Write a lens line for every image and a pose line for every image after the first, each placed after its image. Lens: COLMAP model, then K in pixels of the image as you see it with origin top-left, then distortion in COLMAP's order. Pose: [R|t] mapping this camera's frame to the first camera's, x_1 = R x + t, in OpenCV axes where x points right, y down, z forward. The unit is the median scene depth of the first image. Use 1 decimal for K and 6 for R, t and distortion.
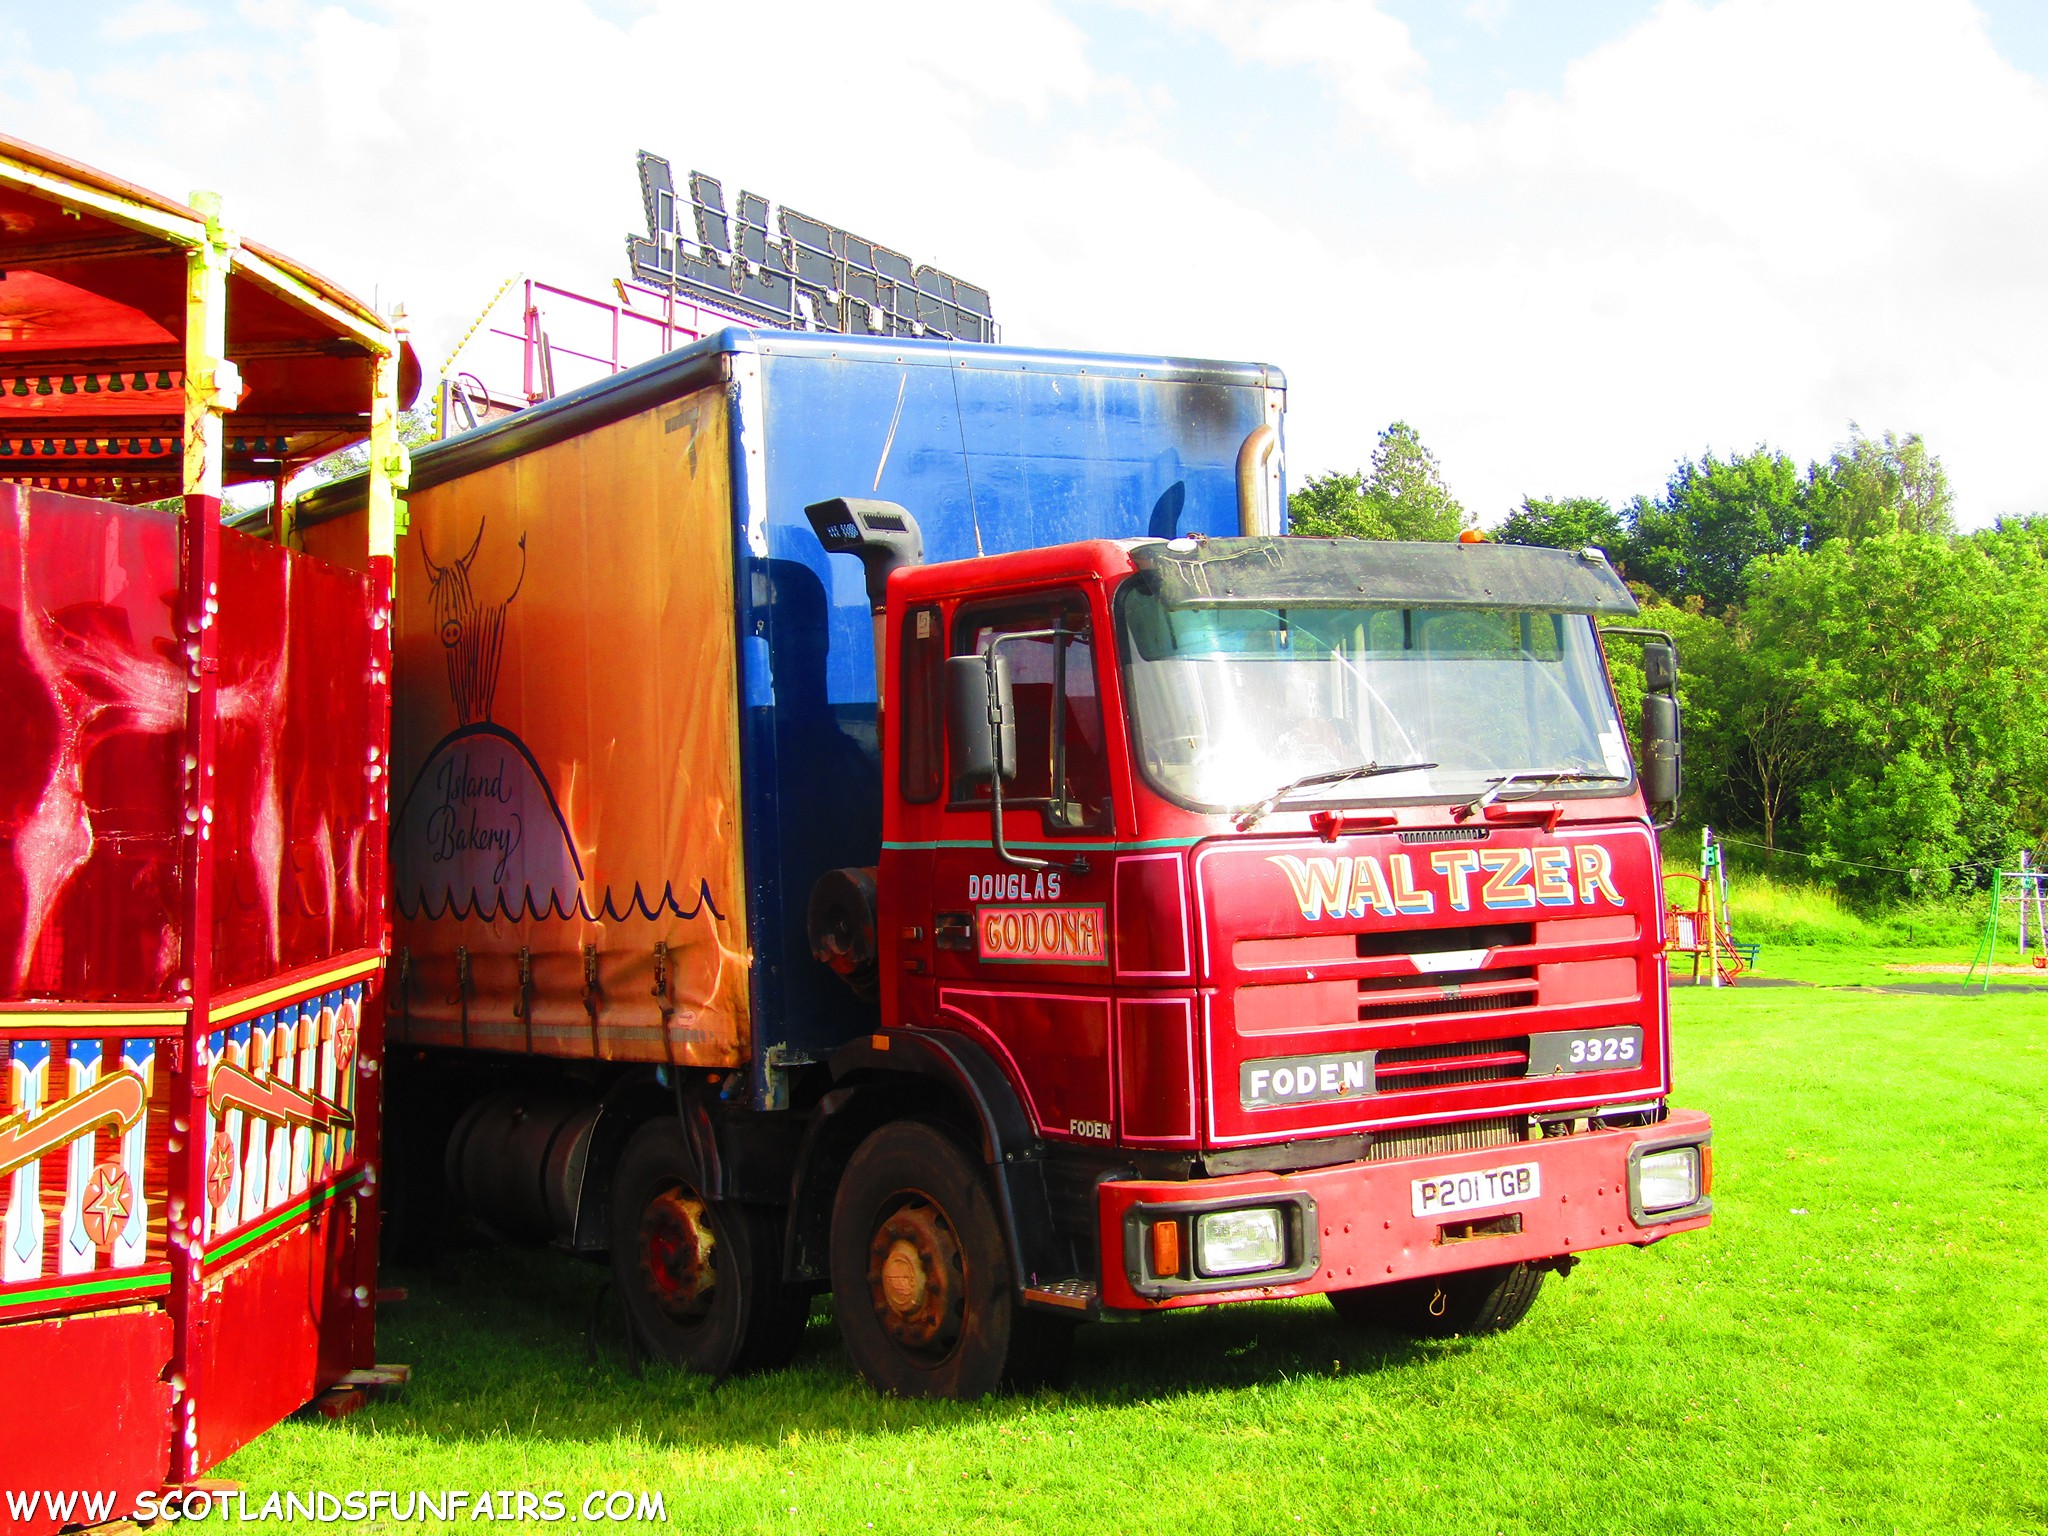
lens RADIAL K [[3134.5, 0, 1024.9], [0, 3134.5, 770.9], [0, 0, 1]] dist [0.023677, 0.000000]
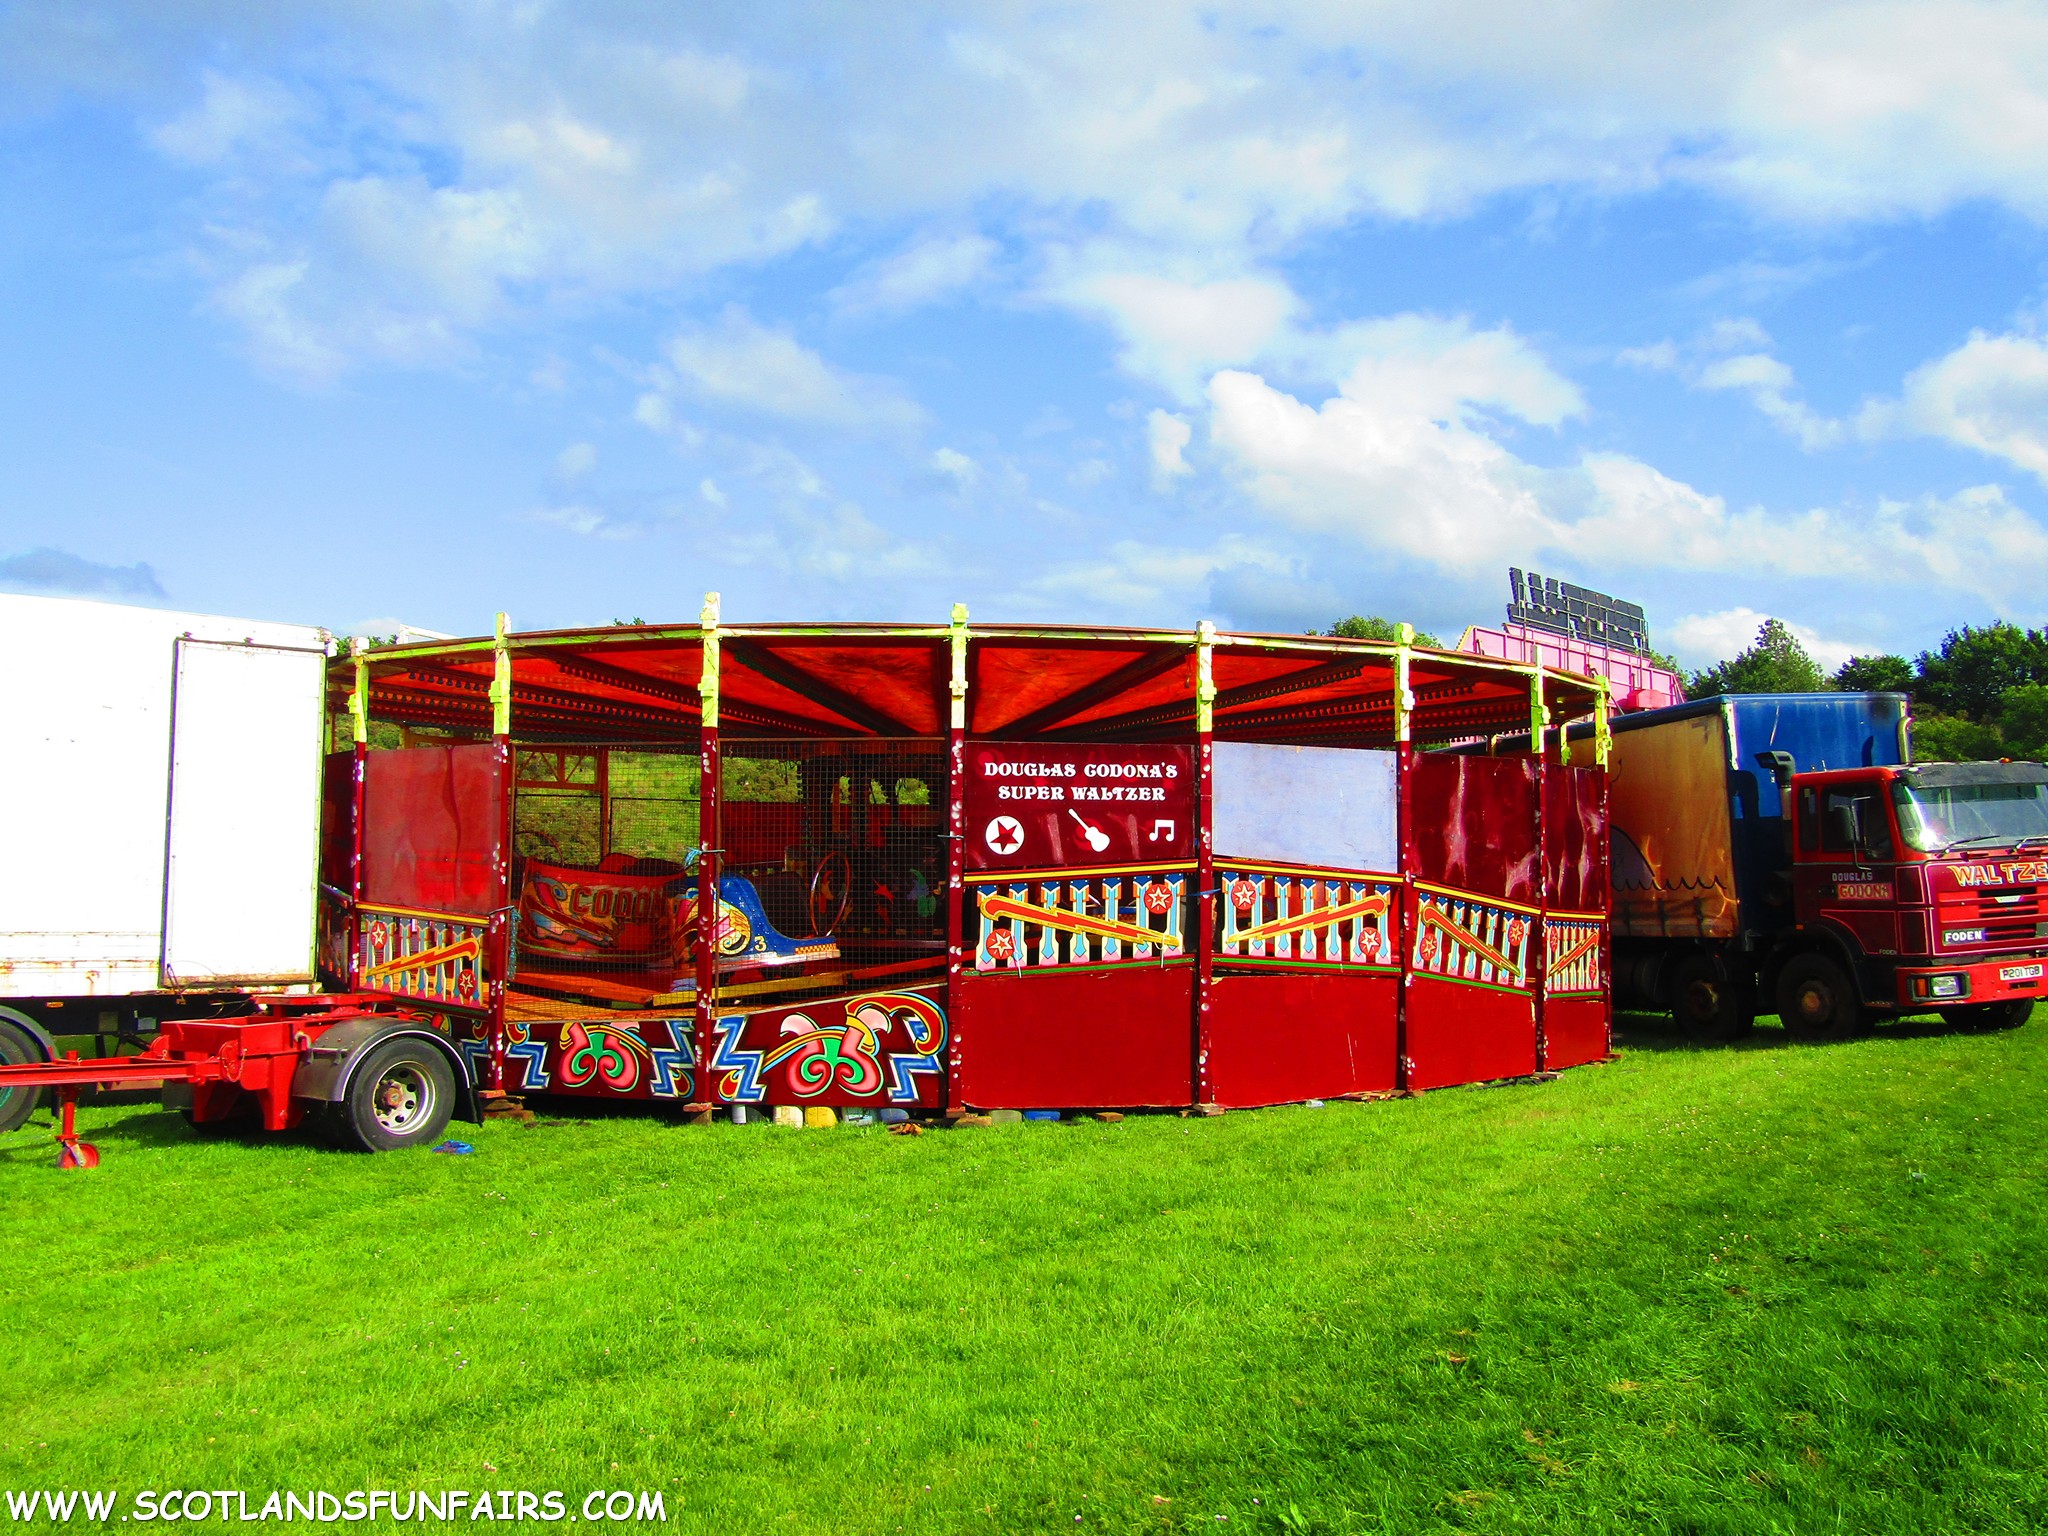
lens RADIAL K [[1699.5, 0, 1021.5], [0, 1699.5, 764.2], [0, 0, 1]] dist [0.002044, -0.012005]
pose [[0.957337, -0.028354, -0.287579, -0.274331], [0.018549, 0.999152, -0.036763, -0.025745], [0.288378, 0.029860, 0.957051, -0.786371]]
